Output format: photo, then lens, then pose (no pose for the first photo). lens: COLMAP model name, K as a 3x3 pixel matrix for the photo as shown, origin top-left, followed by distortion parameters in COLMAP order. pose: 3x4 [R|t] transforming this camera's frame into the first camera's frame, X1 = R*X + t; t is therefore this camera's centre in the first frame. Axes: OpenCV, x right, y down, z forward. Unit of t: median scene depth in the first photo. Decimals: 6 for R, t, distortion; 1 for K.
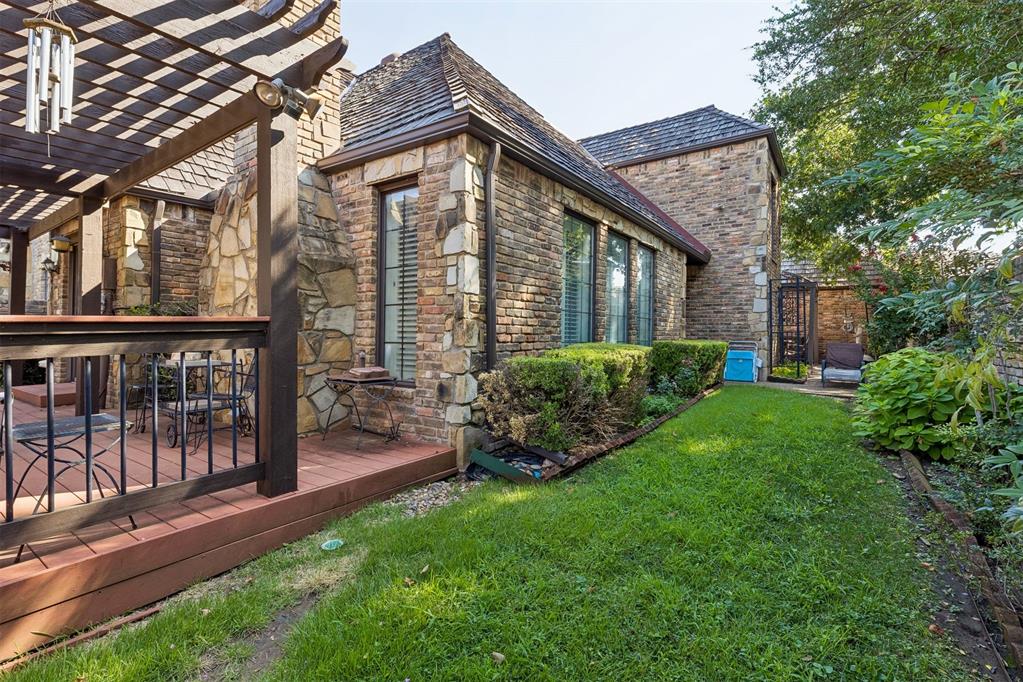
lens RADIAL K [[459.3, 0, 510.2], [0, 459.3, 338.5], [0, 0, 1]] dist [-0.000942, -0.000275]
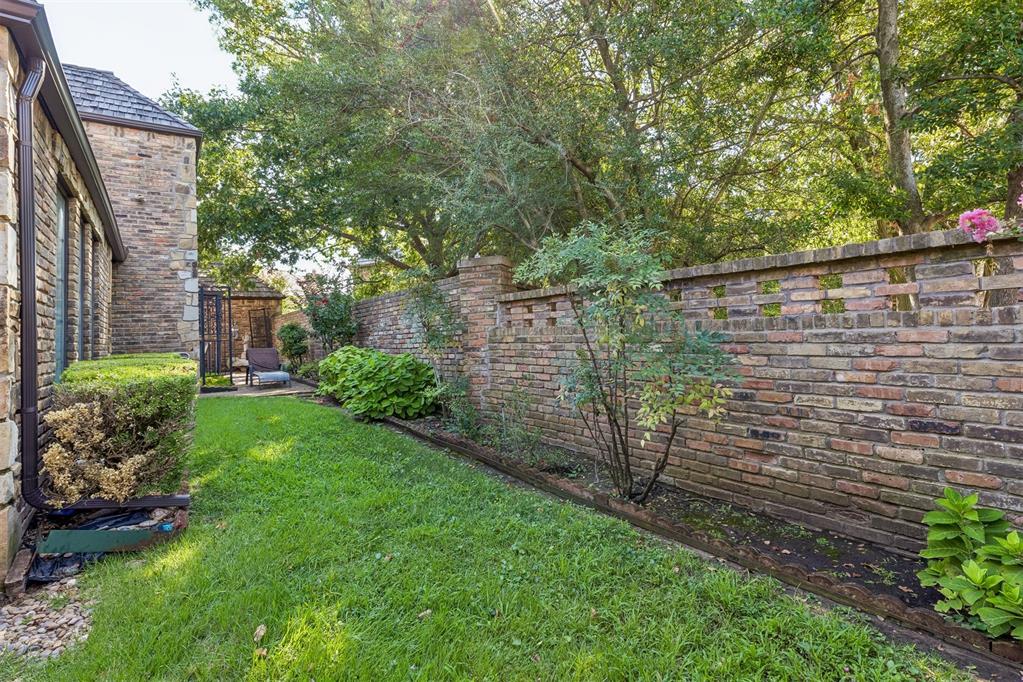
lens RADIAL K [[486.8, 0, 512.9], [0, 486.8, 328.5], [0, 0, 1]] dist [0.001366, 0.000097]
pose [[0.321074, -0.019064, 0.946862, -0.188120], [0.060359, 0.998177, -0.000370, -0.000941], [-0.945129, 0.057270, 0.321639, 0.060420]]
